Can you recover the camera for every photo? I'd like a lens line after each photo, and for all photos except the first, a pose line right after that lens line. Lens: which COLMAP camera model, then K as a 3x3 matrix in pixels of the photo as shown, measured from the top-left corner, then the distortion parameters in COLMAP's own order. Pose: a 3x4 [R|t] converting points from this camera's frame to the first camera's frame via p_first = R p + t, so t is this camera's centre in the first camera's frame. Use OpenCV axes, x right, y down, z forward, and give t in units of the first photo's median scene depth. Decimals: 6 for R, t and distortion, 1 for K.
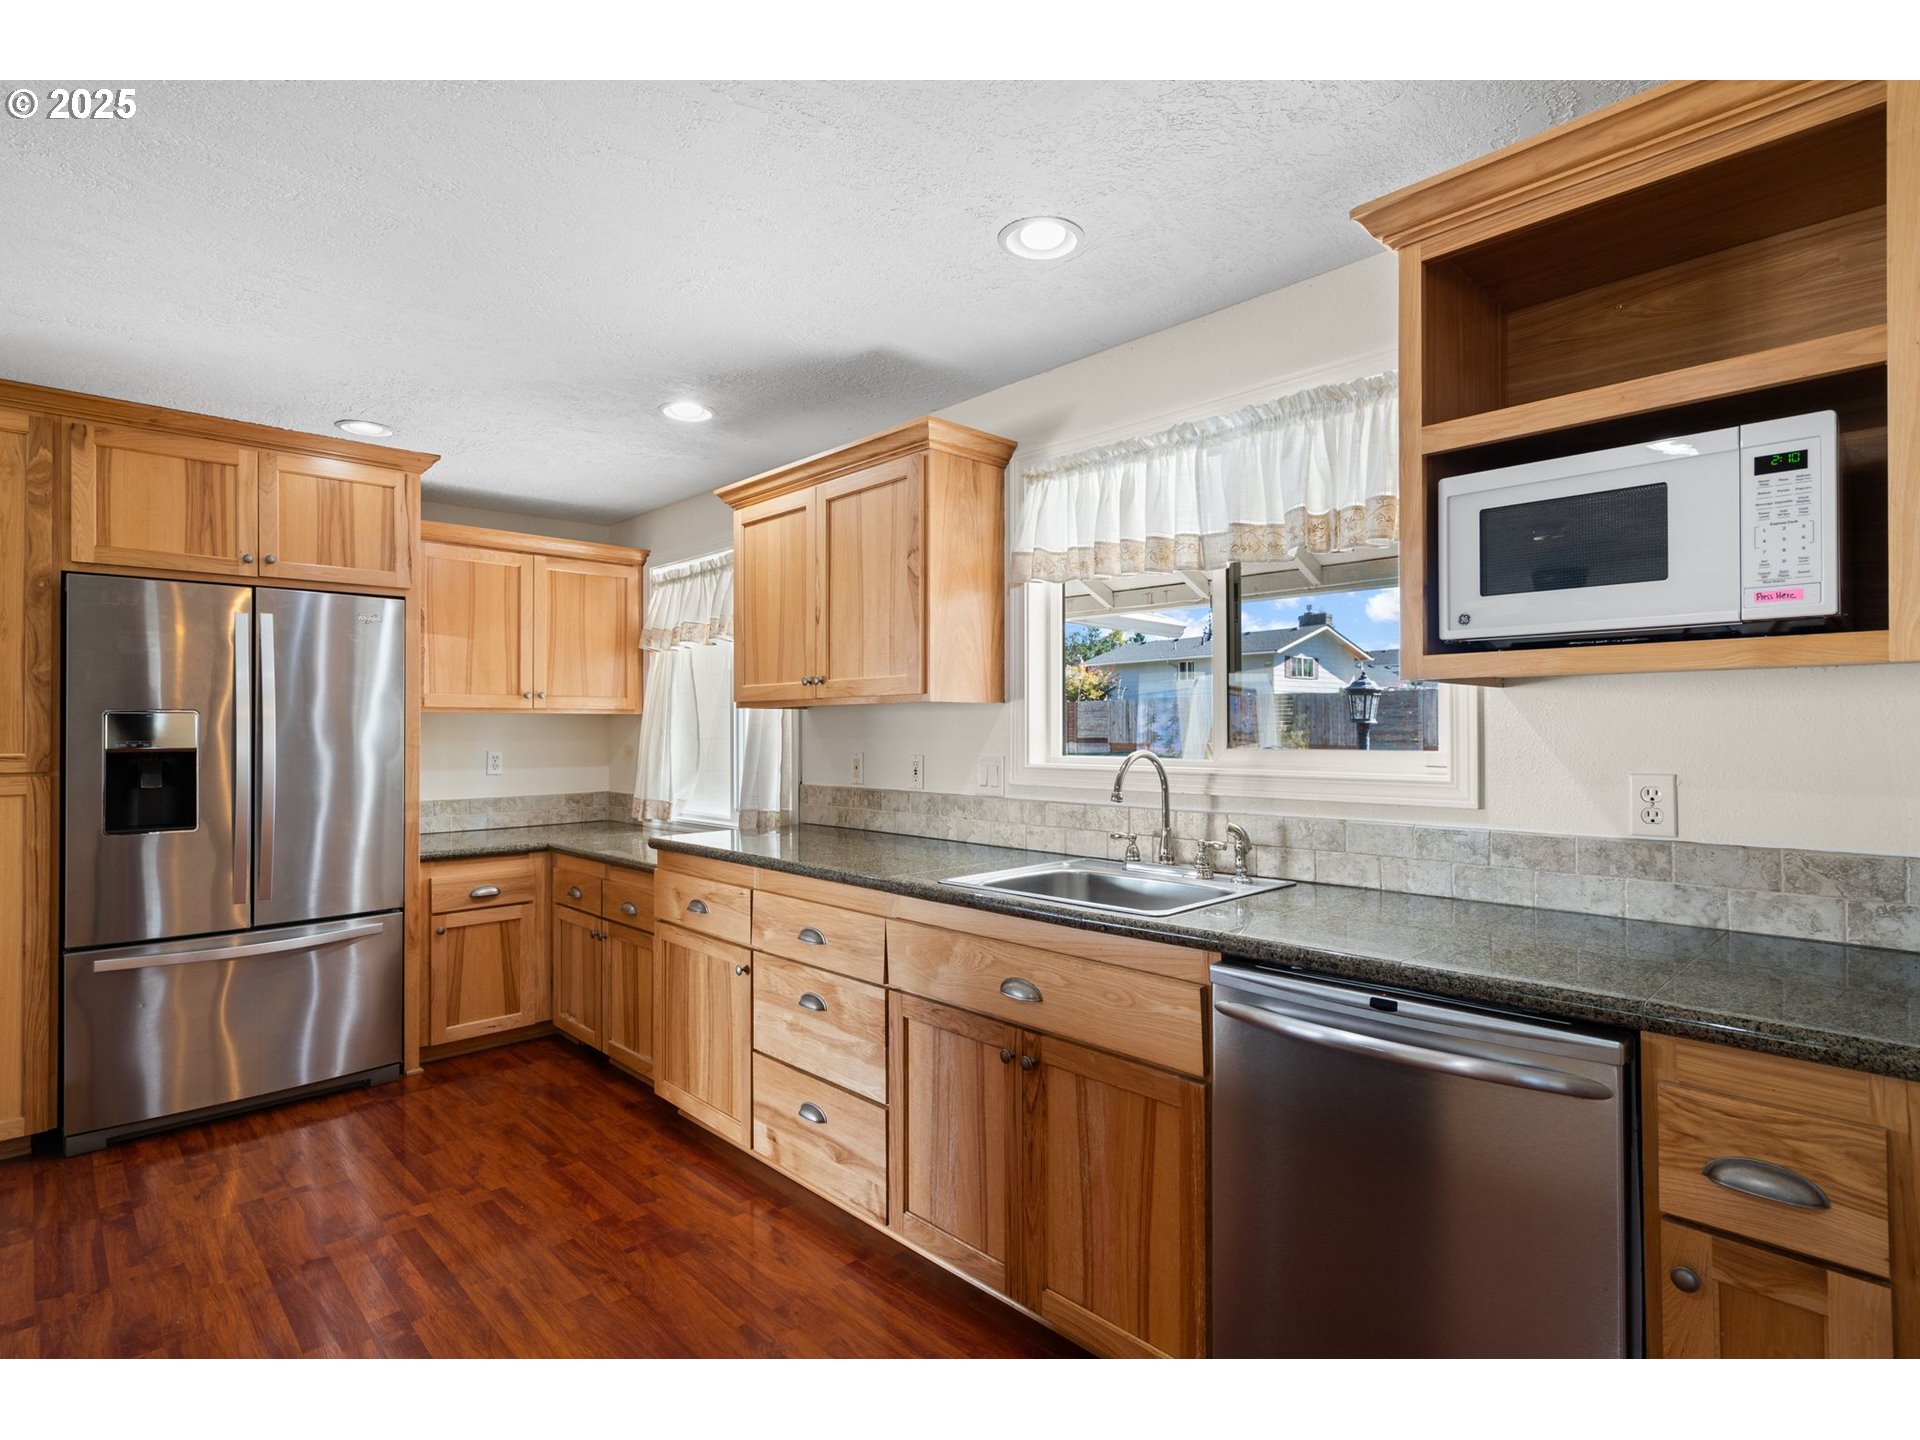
lens RADIAL K [[955.8, 0, 960.0], [0, 955.8, 720.0], [0, 0, 1]] dist [0.001267, 0.000136]
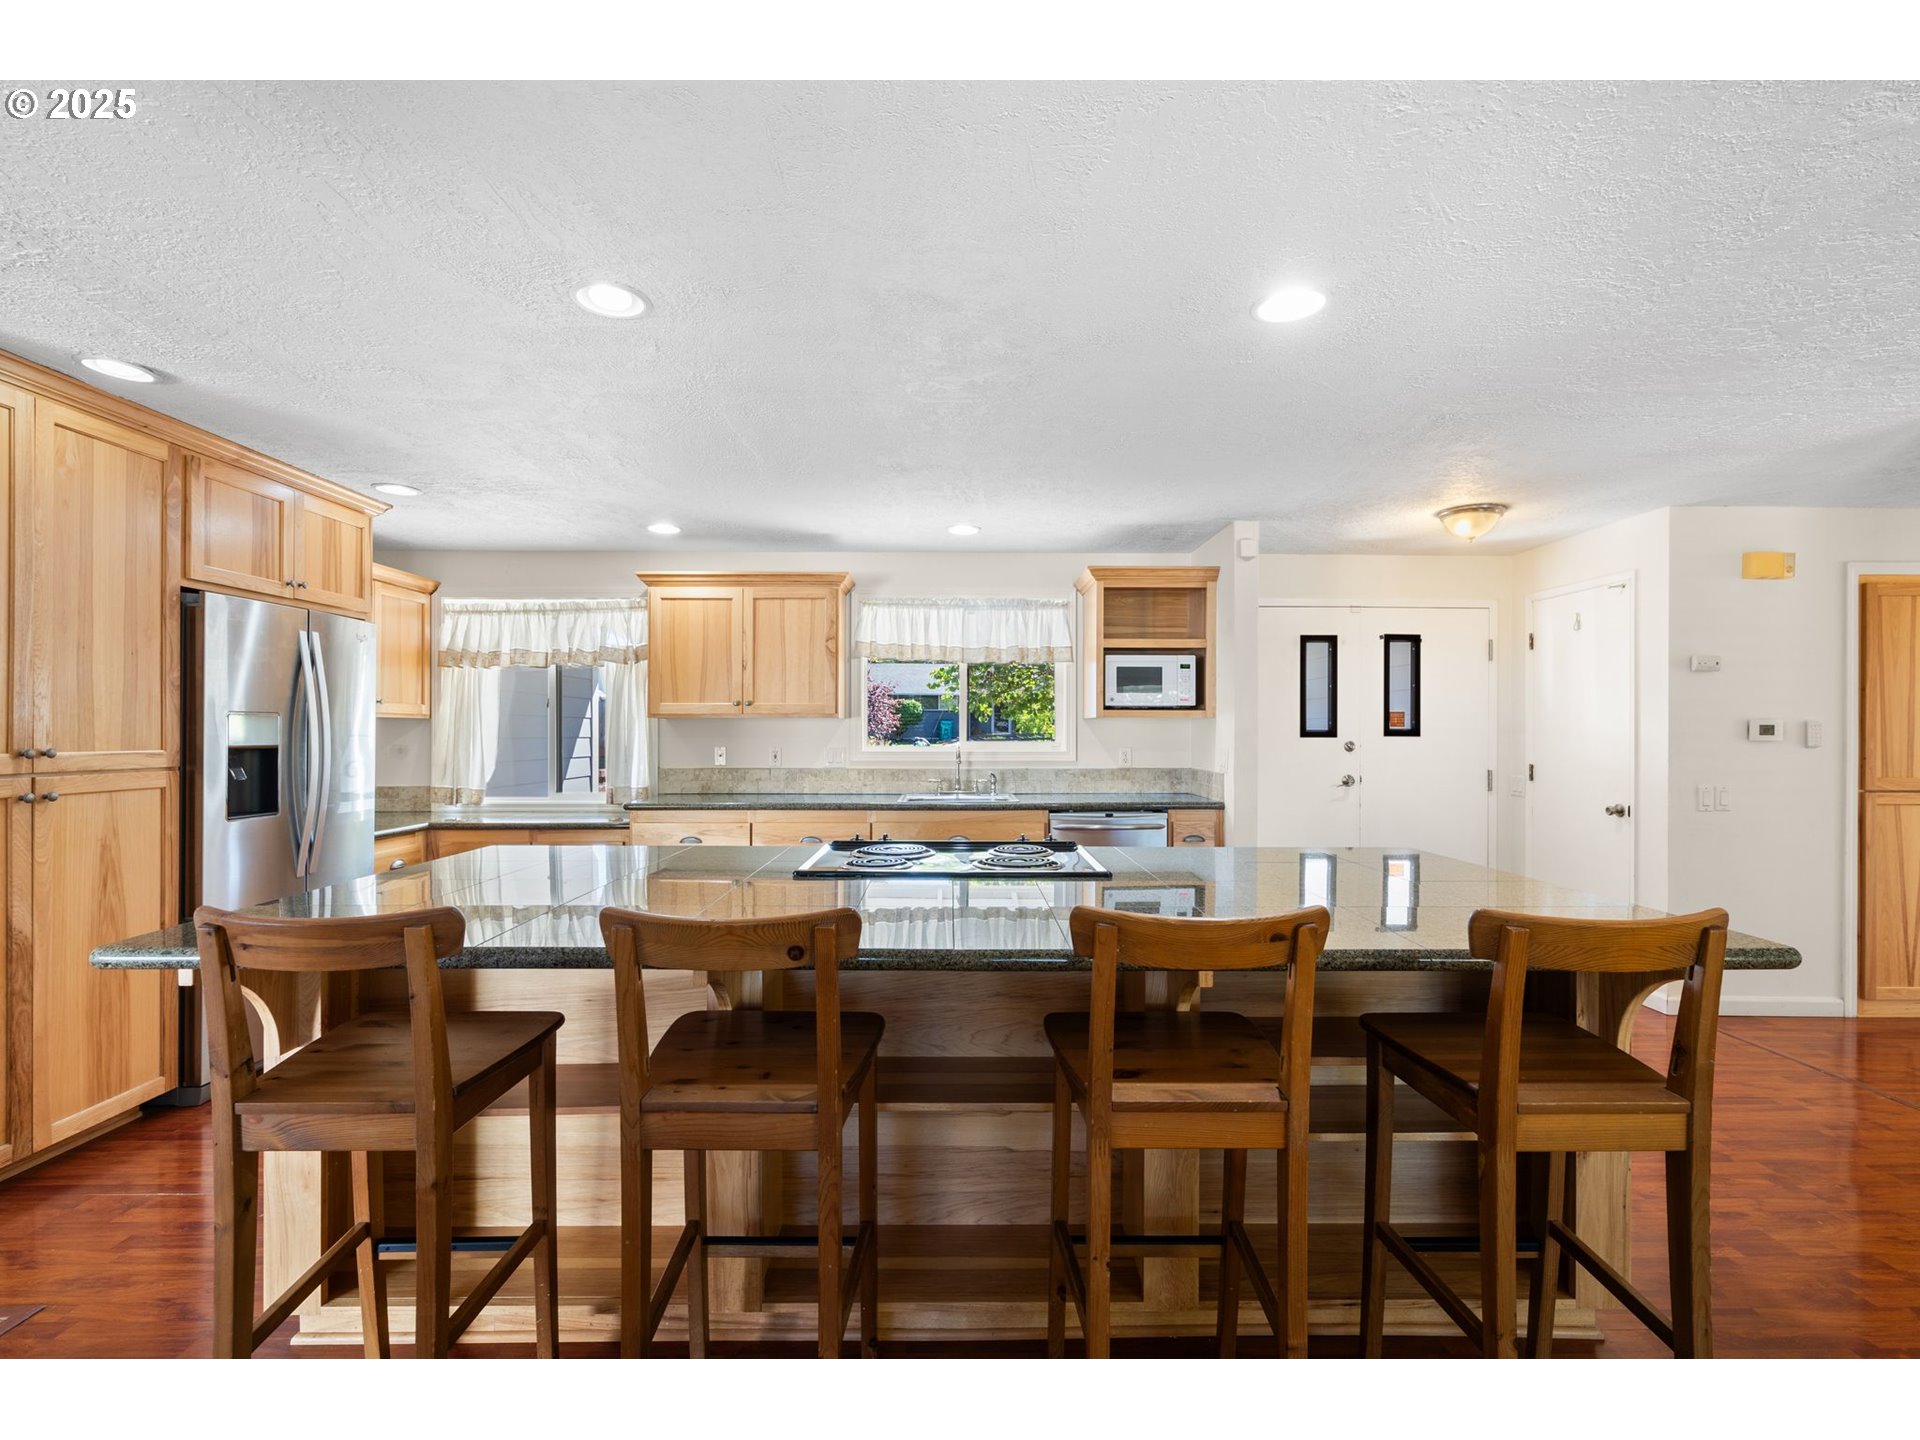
lens RADIAL K [[872.3, 0, 958.2], [0, 872.3, 724.6], [0, 0, 1]] dist [0.000465, 0.000355]
pose [[0.691339, 0.010662, 0.722452, -1.109837], [-0.009704, 0.999938, -0.005472, 0.001769], [-0.722466, -0.003228, 0.691399, -0.381642]]
